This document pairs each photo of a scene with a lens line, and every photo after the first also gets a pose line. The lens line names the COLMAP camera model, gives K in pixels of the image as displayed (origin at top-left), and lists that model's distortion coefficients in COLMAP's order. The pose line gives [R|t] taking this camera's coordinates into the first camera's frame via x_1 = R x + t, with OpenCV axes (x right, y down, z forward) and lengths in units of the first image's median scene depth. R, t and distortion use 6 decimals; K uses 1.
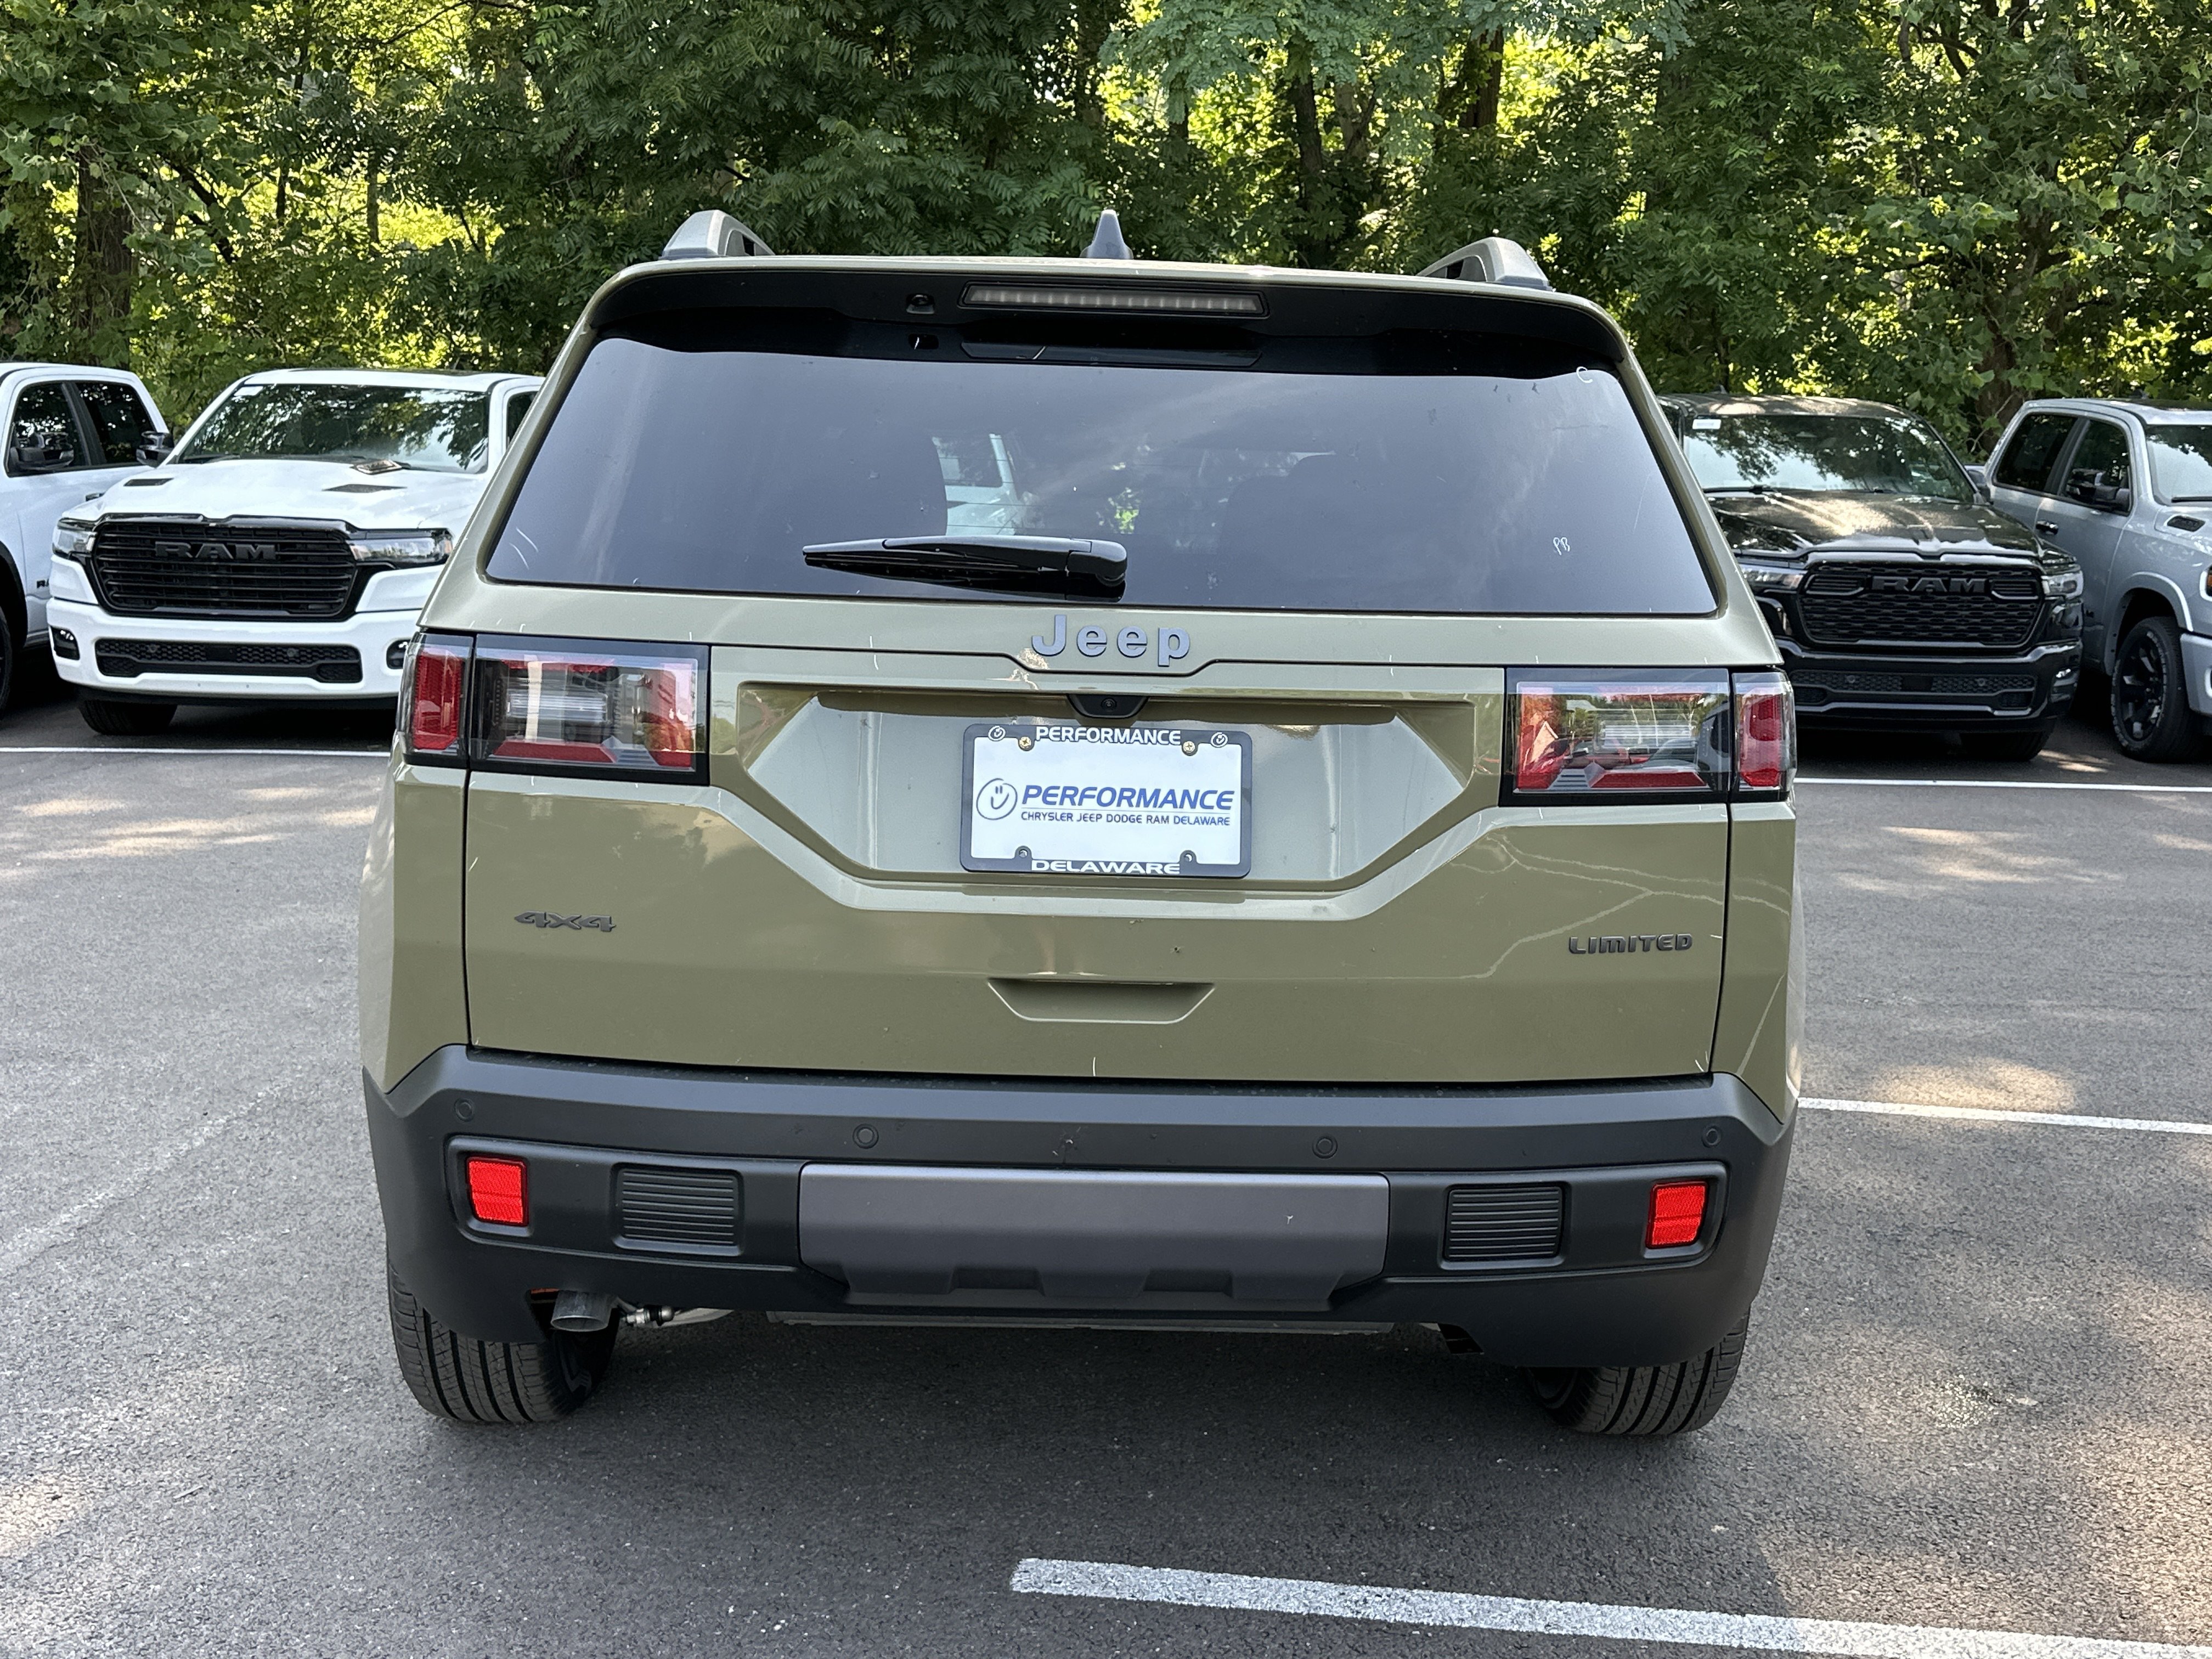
lens RADIAL K [[2328.1, 0, 1084.2], [0, 2328.1, 837.6], [0, 0, 1]] dist [0.162222, -0.392361]
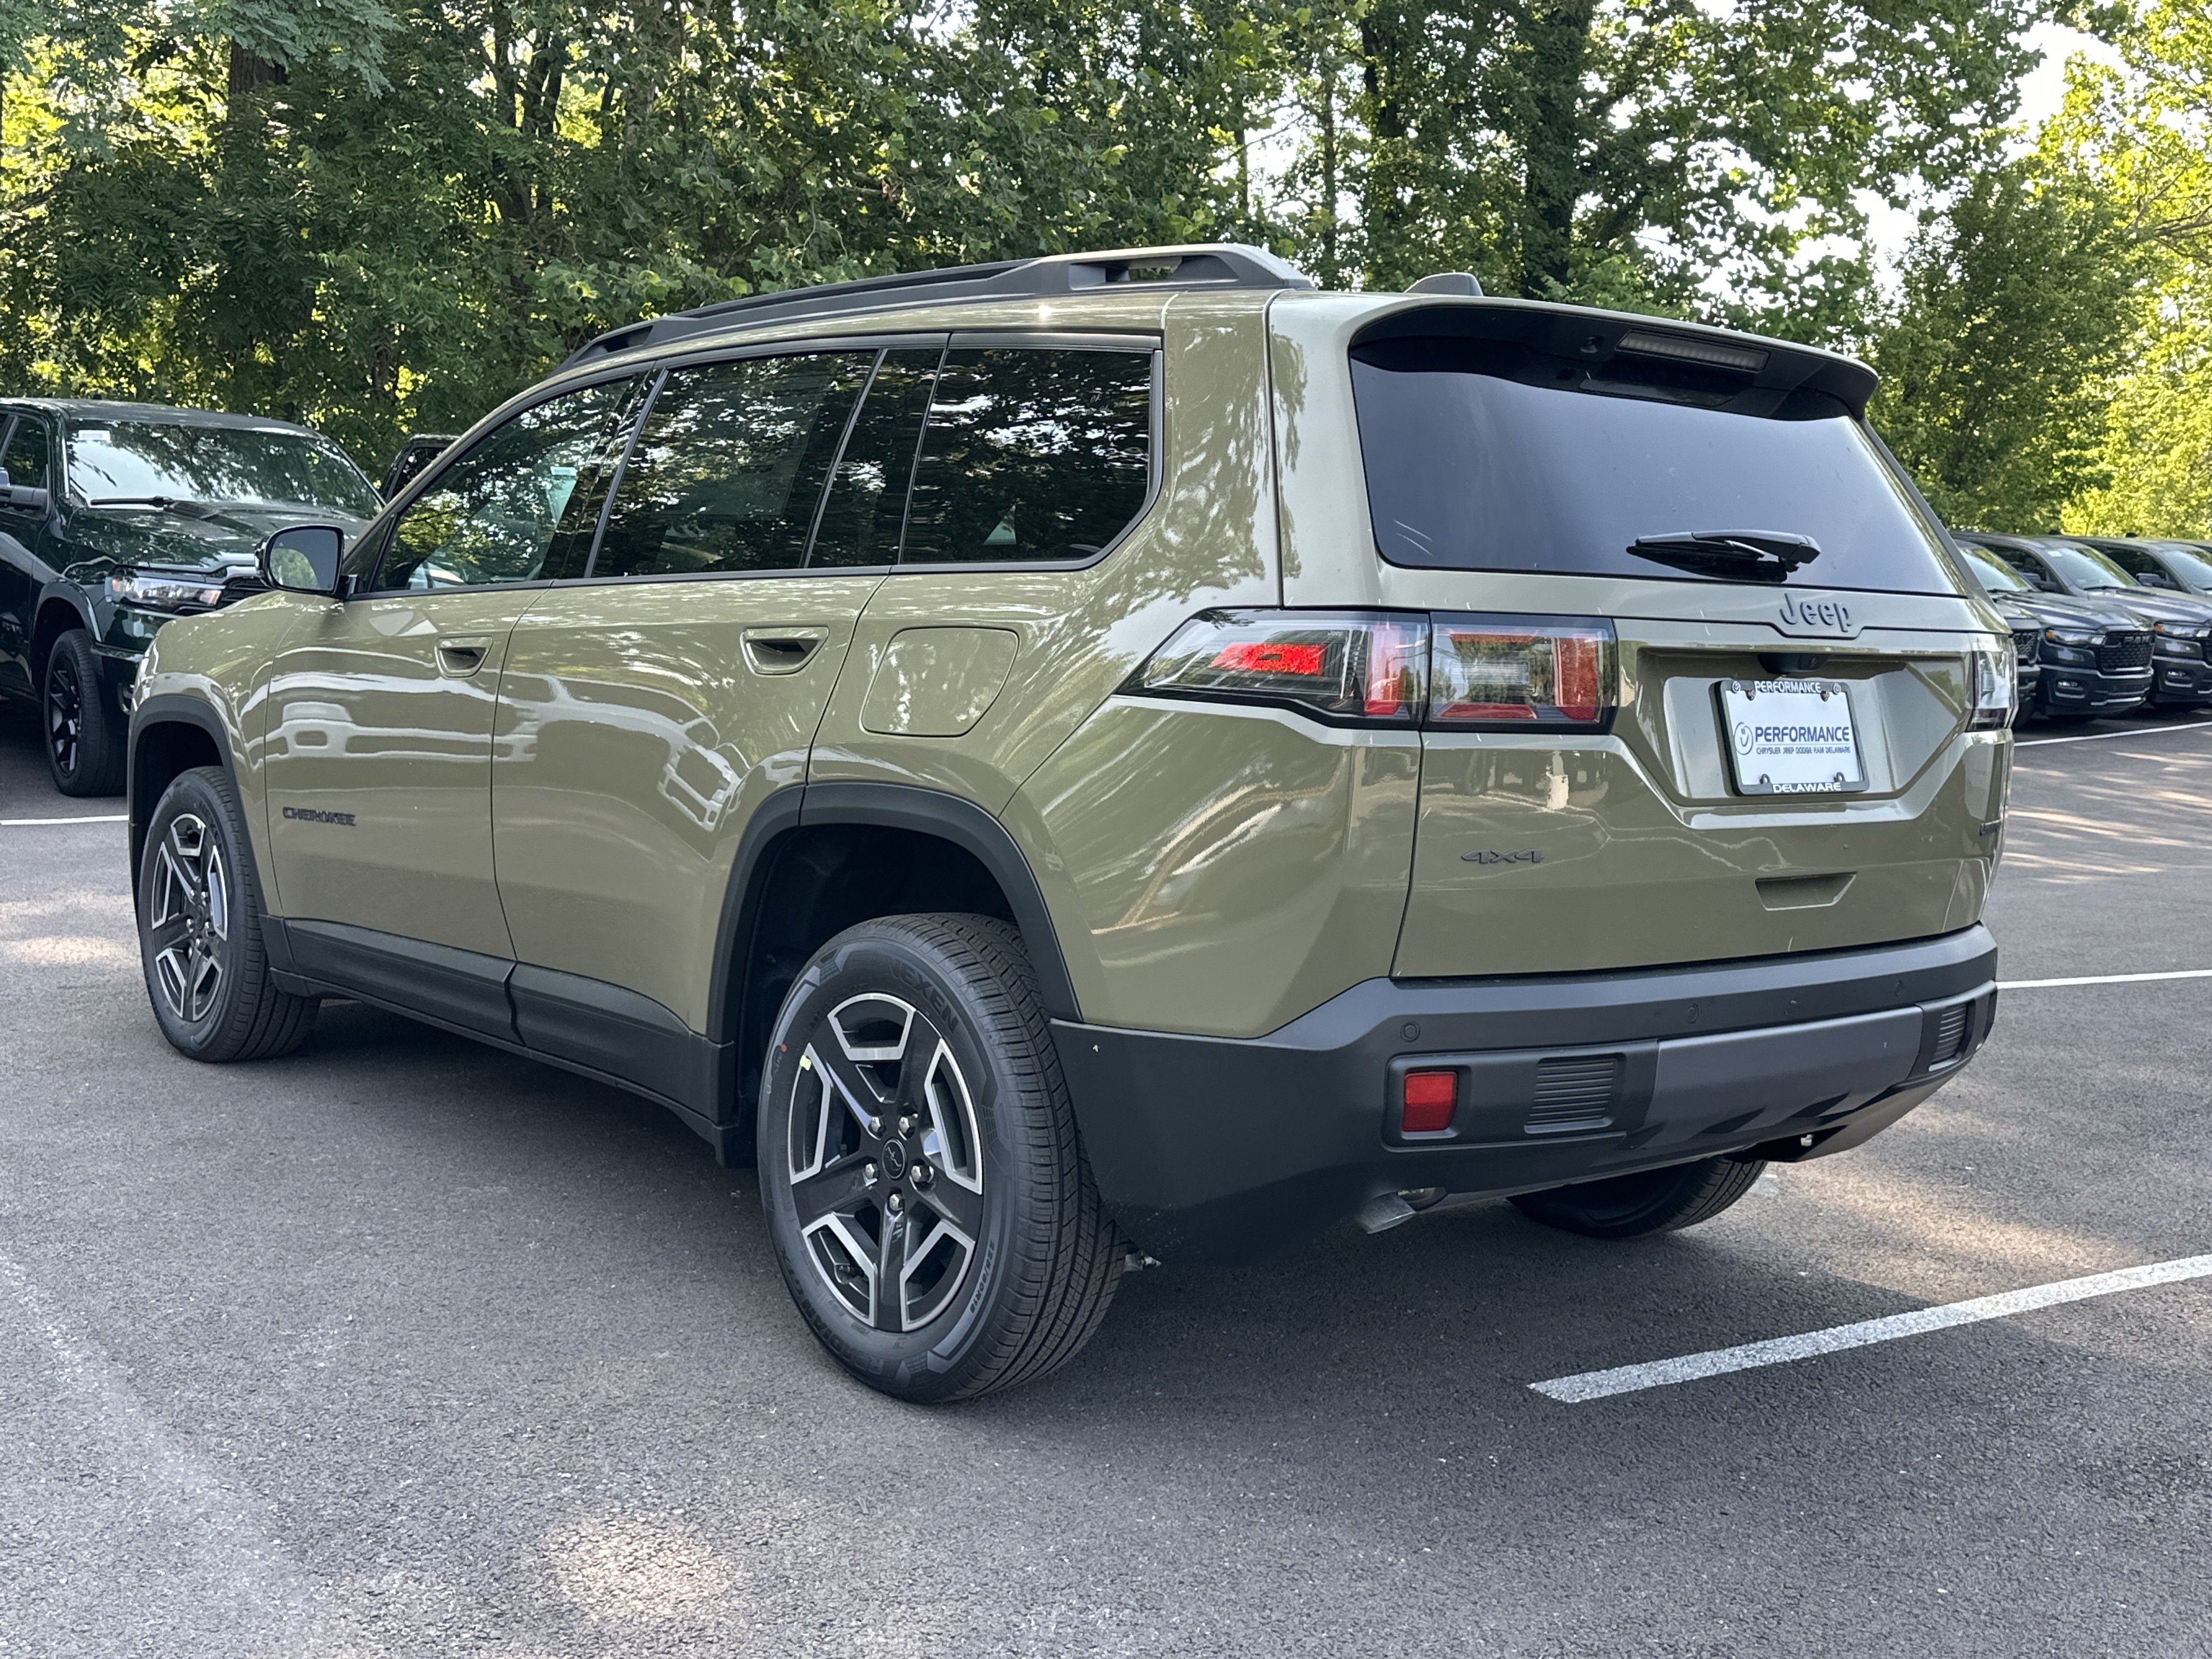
lens RADIAL K [[2309.1, 0, 1100.3], [0, 2309.1, 846.7], [0, 0, 1]] dist [0.183368, -0.377465]
pose [[0.773879, -0.056932, 0.630770, -1.108475], [0.066822, 0.997732, 0.008070, 0.008592], [-0.629799, 0.035904, 0.775928, 0.235800]]
